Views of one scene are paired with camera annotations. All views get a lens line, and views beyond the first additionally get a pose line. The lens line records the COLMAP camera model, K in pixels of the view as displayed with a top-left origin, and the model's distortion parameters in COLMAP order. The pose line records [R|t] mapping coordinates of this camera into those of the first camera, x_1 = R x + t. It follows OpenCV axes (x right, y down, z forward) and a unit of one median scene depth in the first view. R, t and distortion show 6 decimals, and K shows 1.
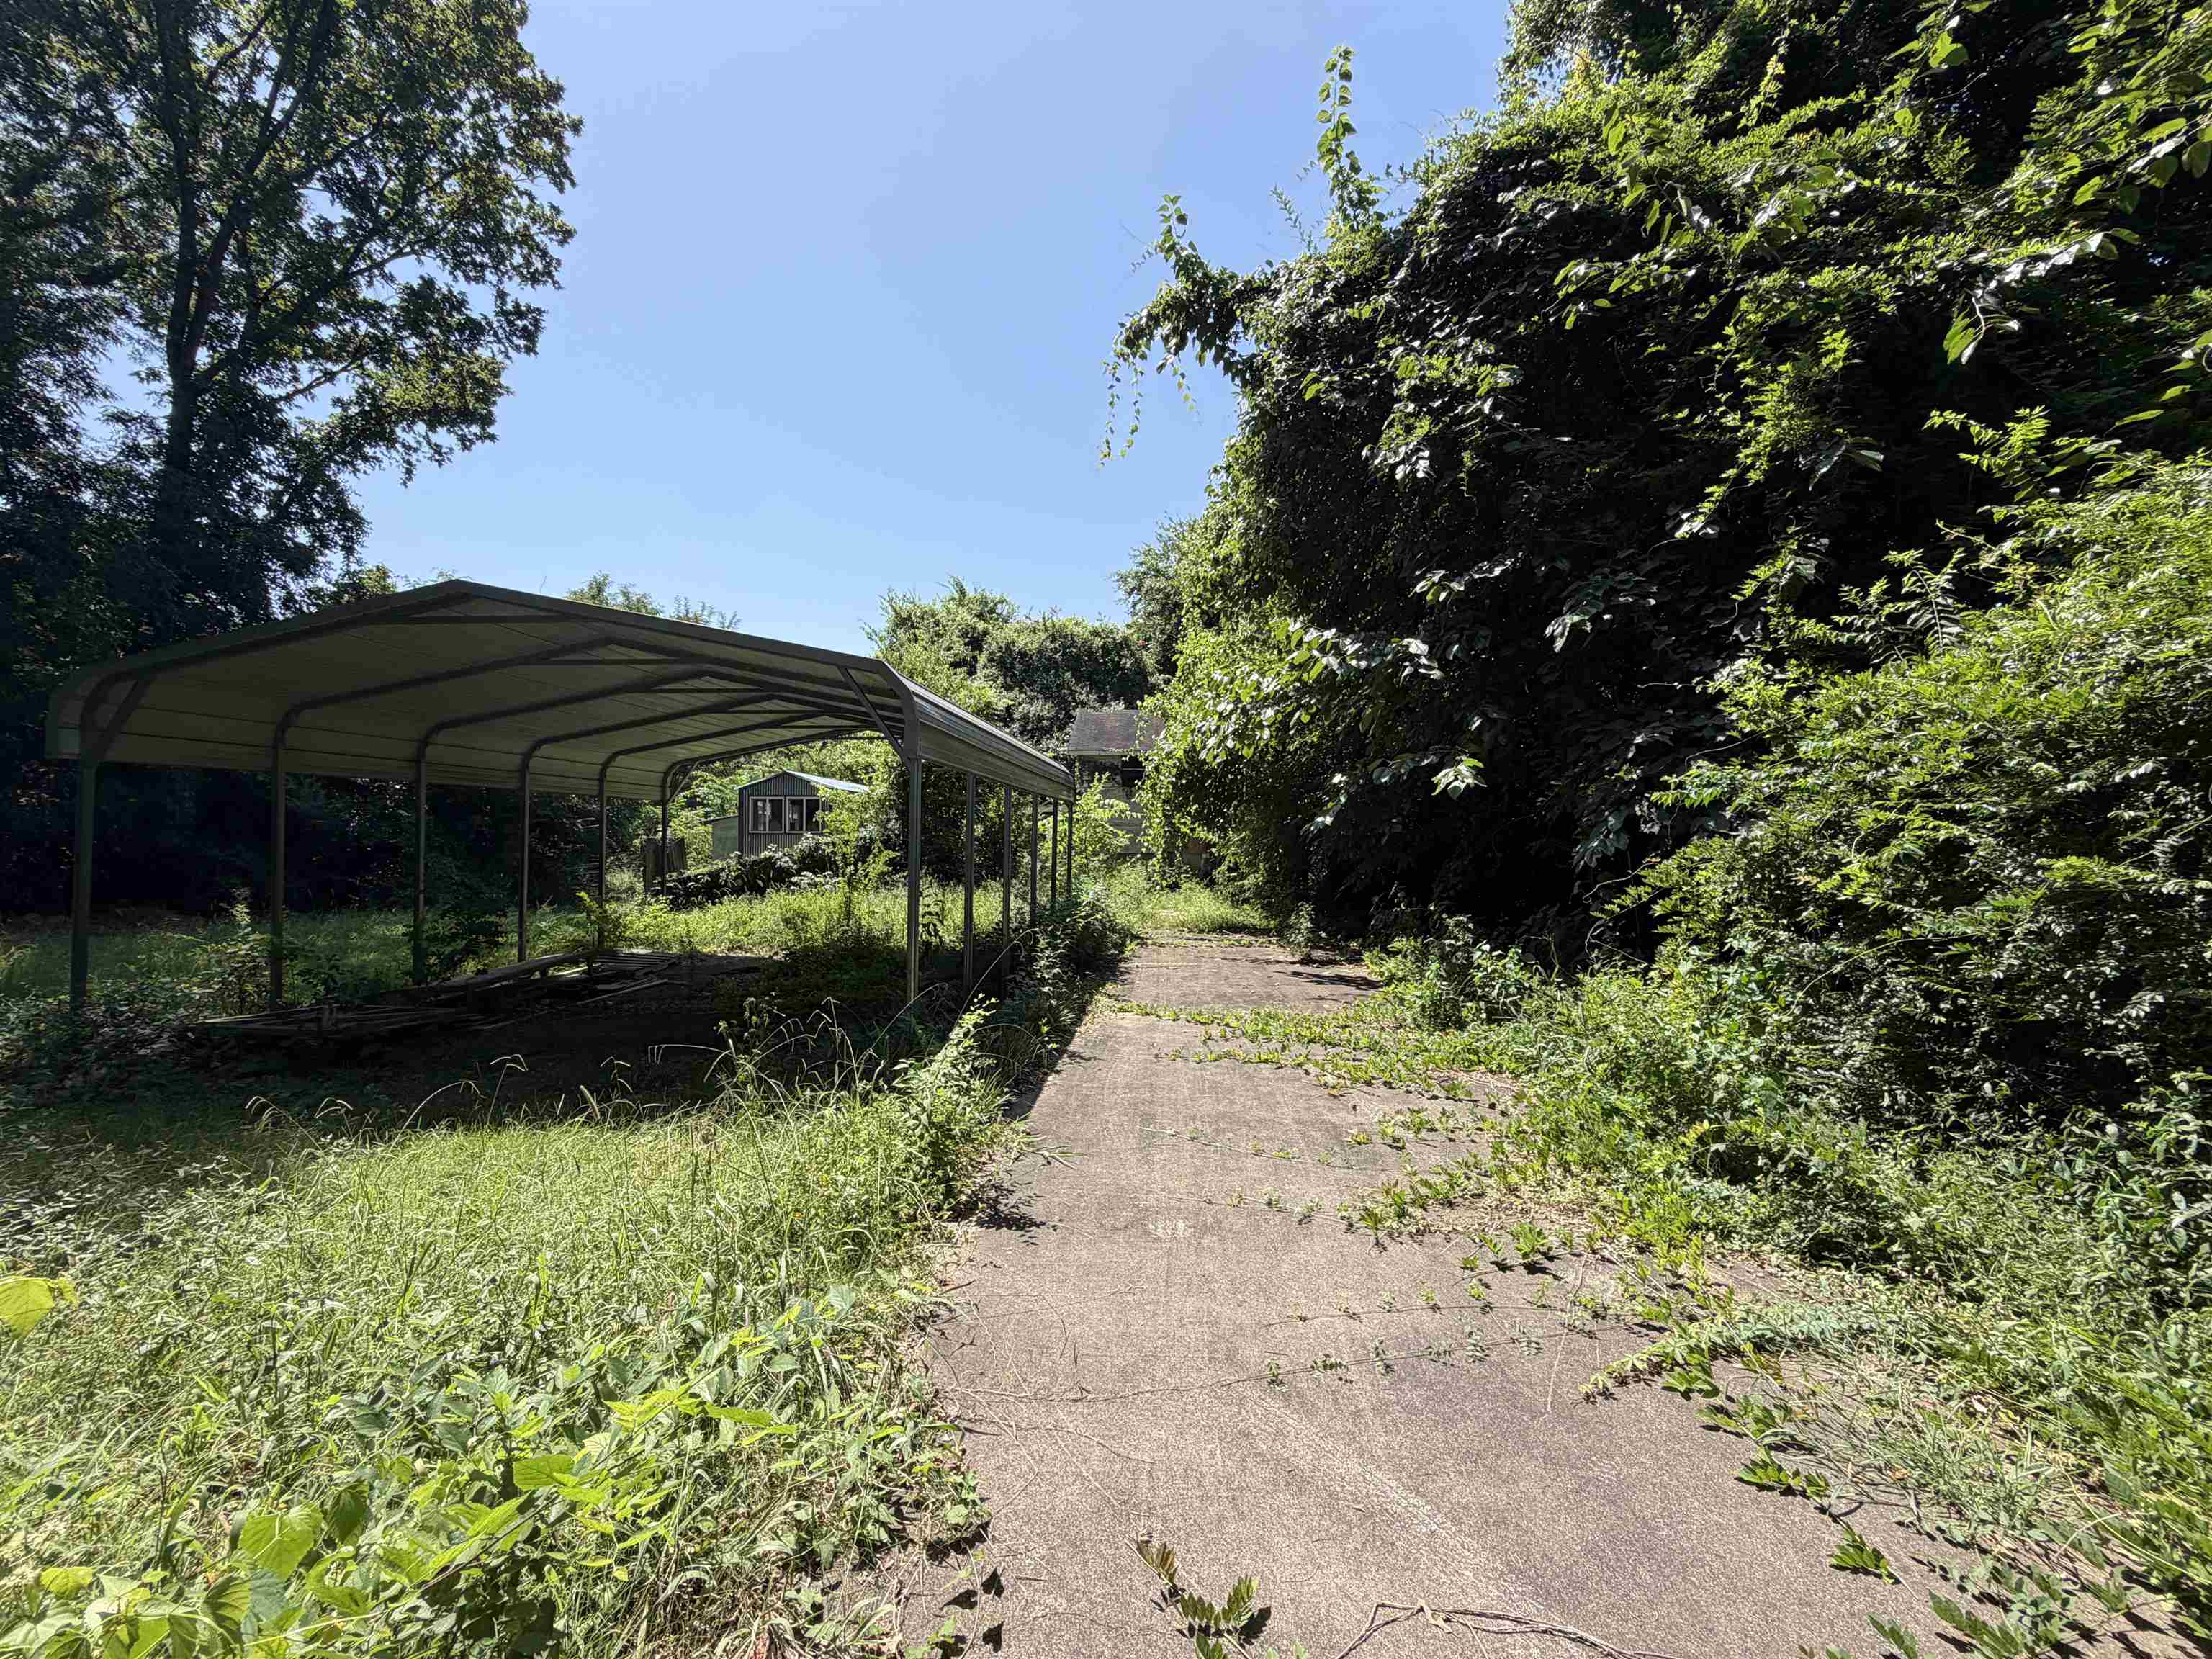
lens RADIAL K [[930.8, 0, 1101.5], [0, 930.8, 818.9], [0, 0, 1]] dist [0.006694, -0.000090]
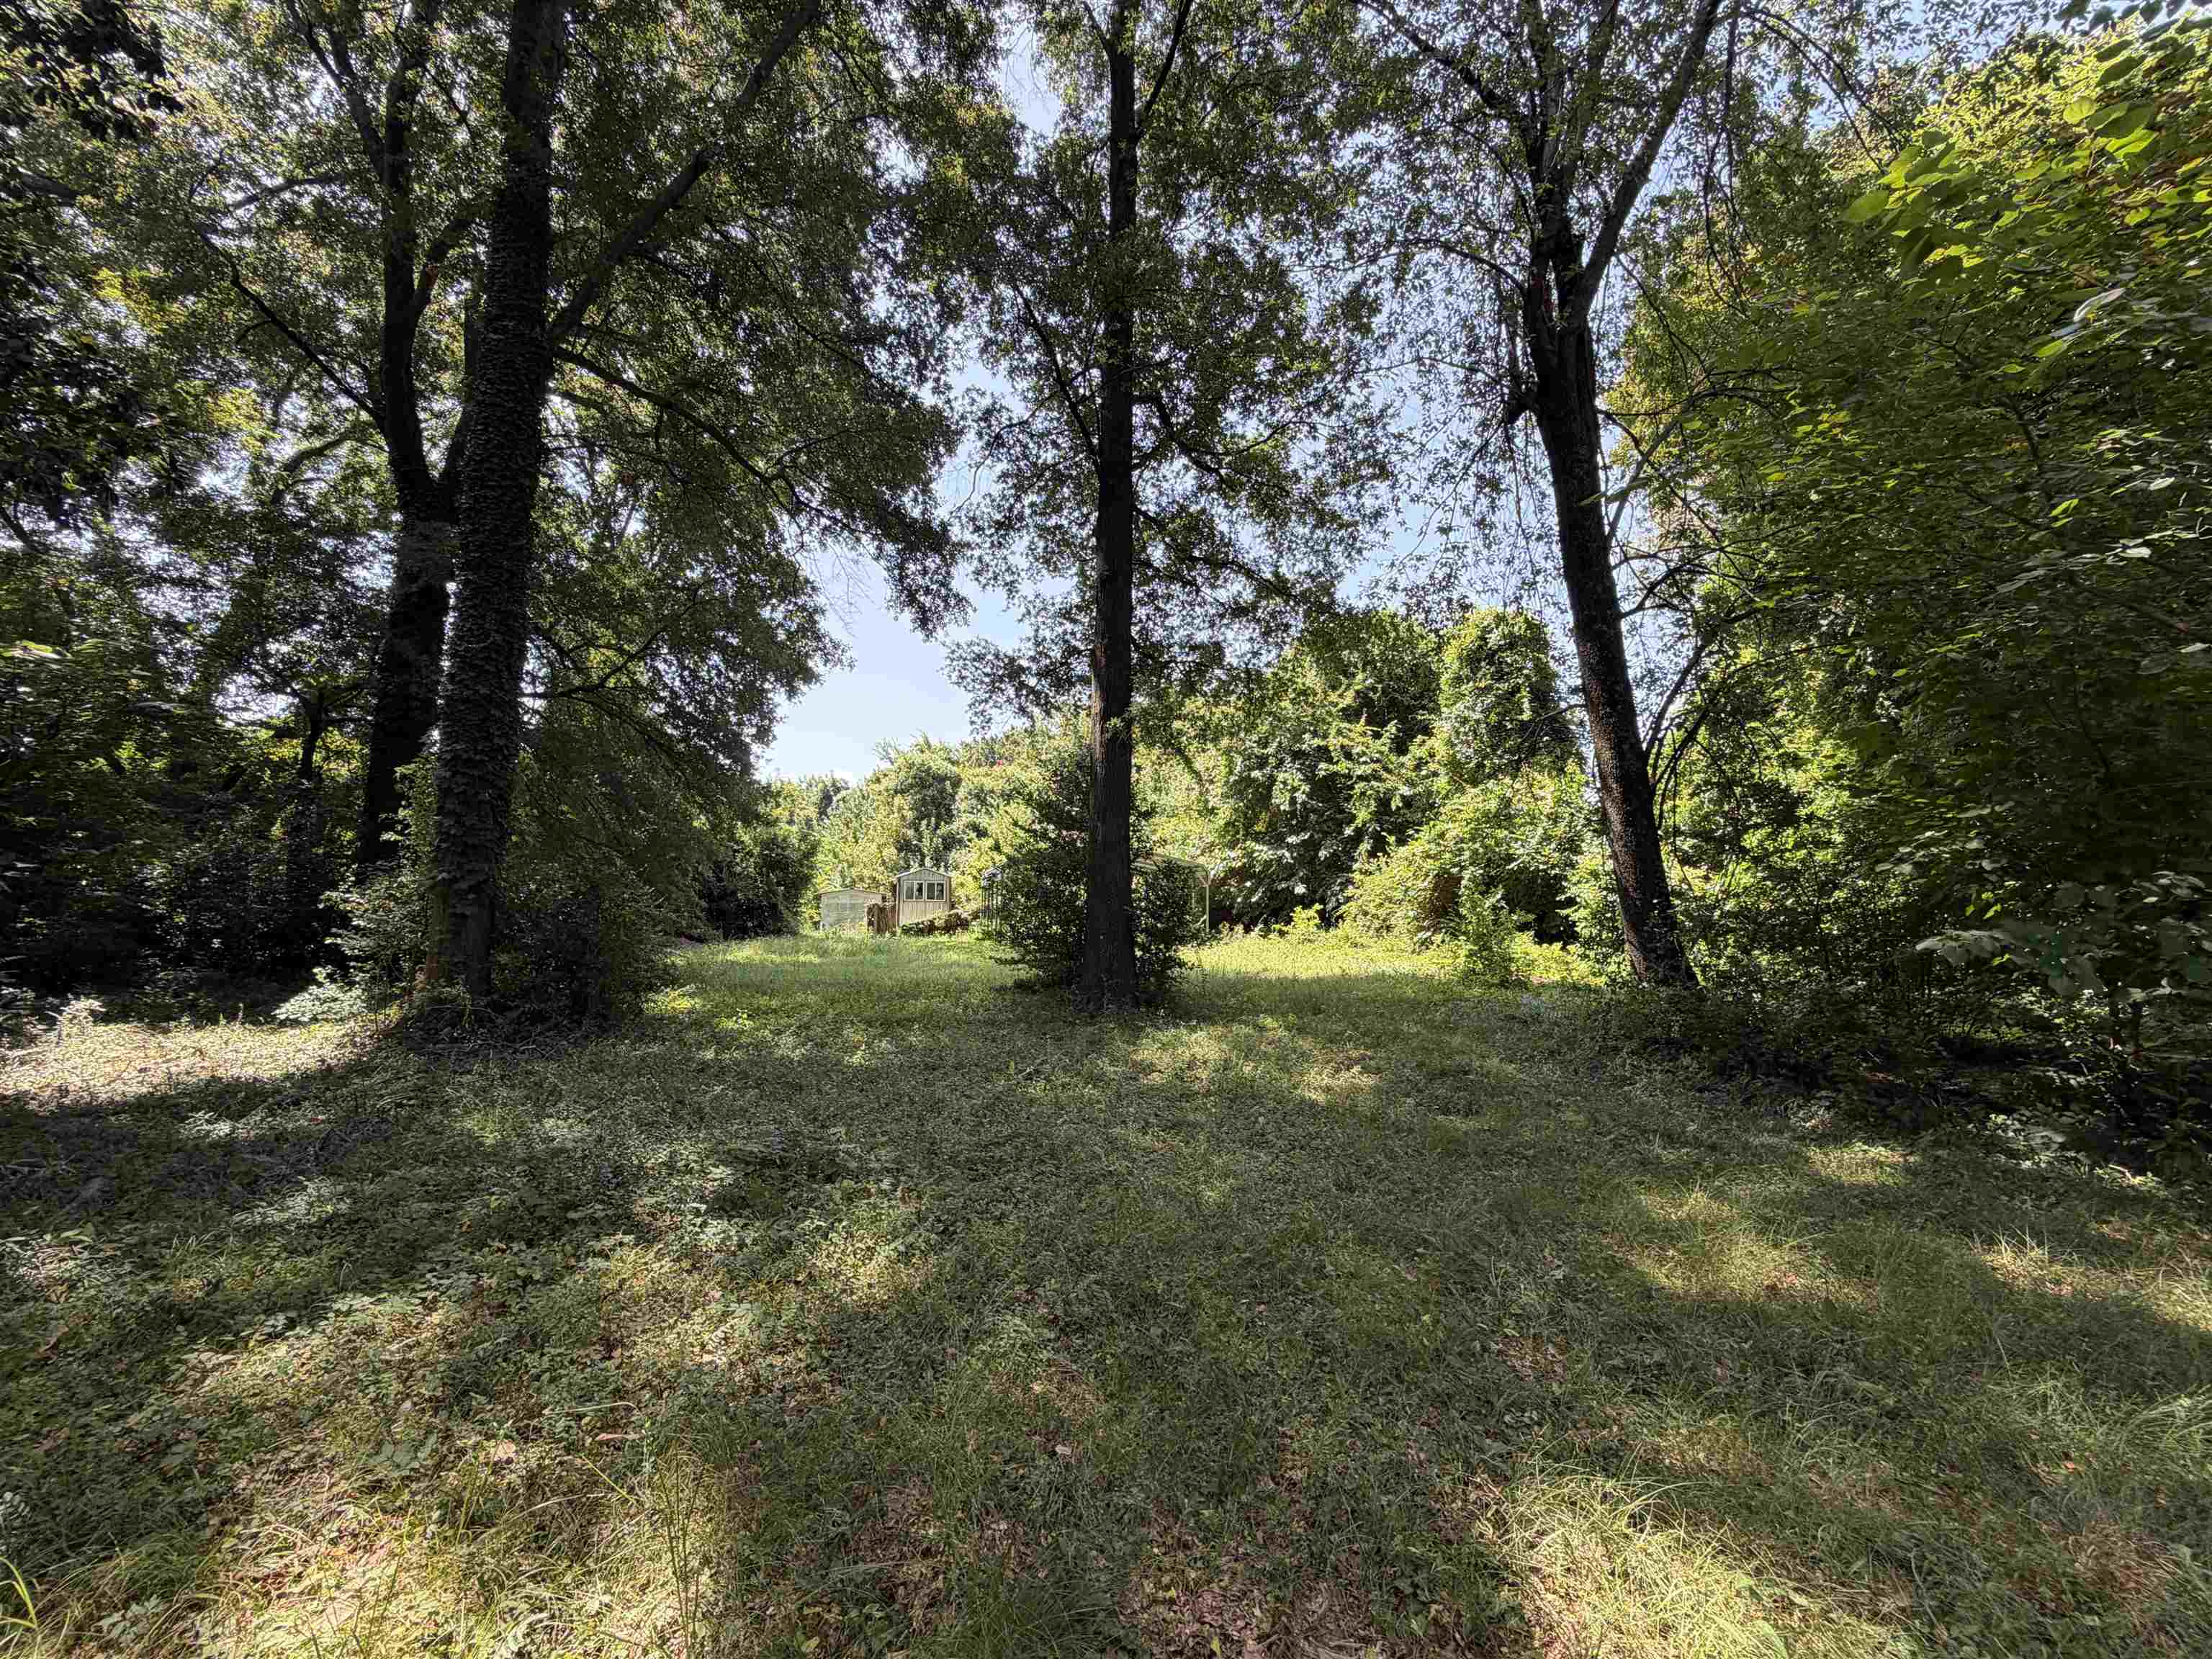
lens RADIAL K [[930.8, 0, 1068.4], [0, 930.8, 839.2], [0, 0, 1]] dist [0.006694, -0.000090]
pose [[0.962199, 0.018148, 0.271743, -1.684375], [-0.004701, 0.998735, -0.050054, -0.046043], [-0.272308, 0.046884, 0.961067, -2.630357]]
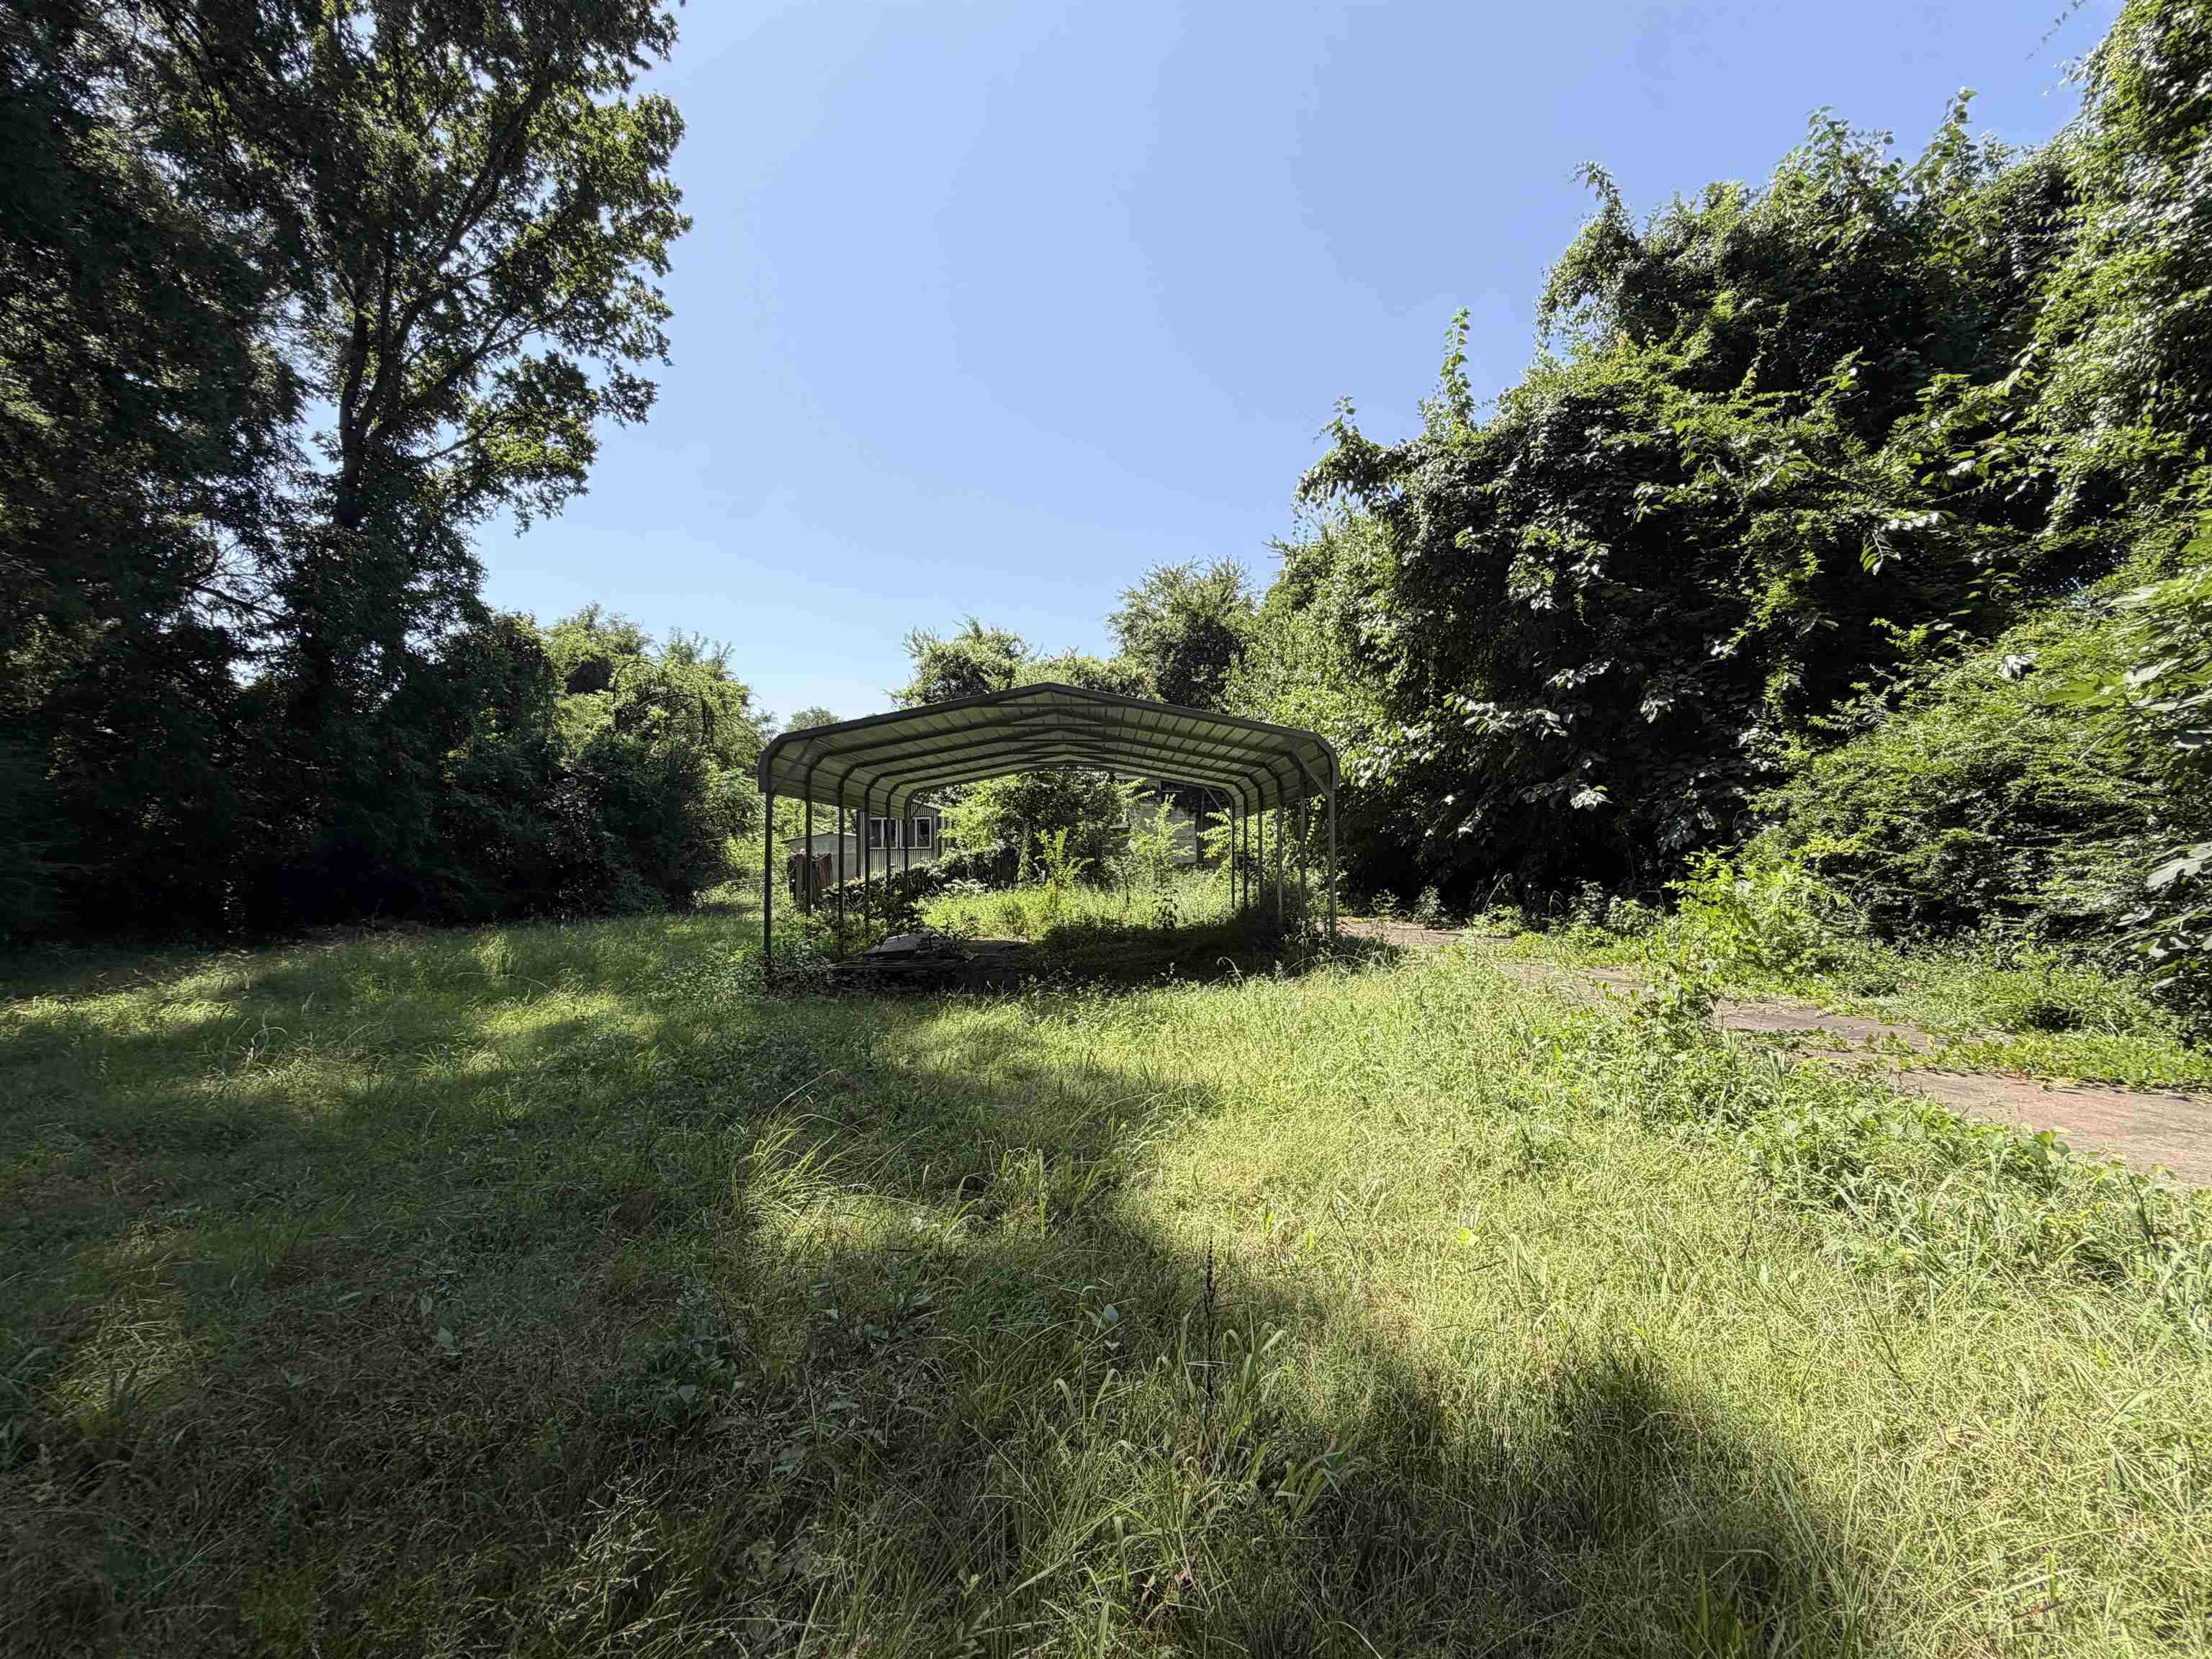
lens RADIAL K [[930.8, 0, 1107.5], [0, 930.8, 821.0], [0, 0, 1]] dist [0.006694, -0.000090]
pose [[0.993169, -0.009426, 0.116307, -0.623162], [0.011771, 0.999741, -0.019489, 0.017988], [-0.116093, 0.020725, 0.993022, -0.506197]]
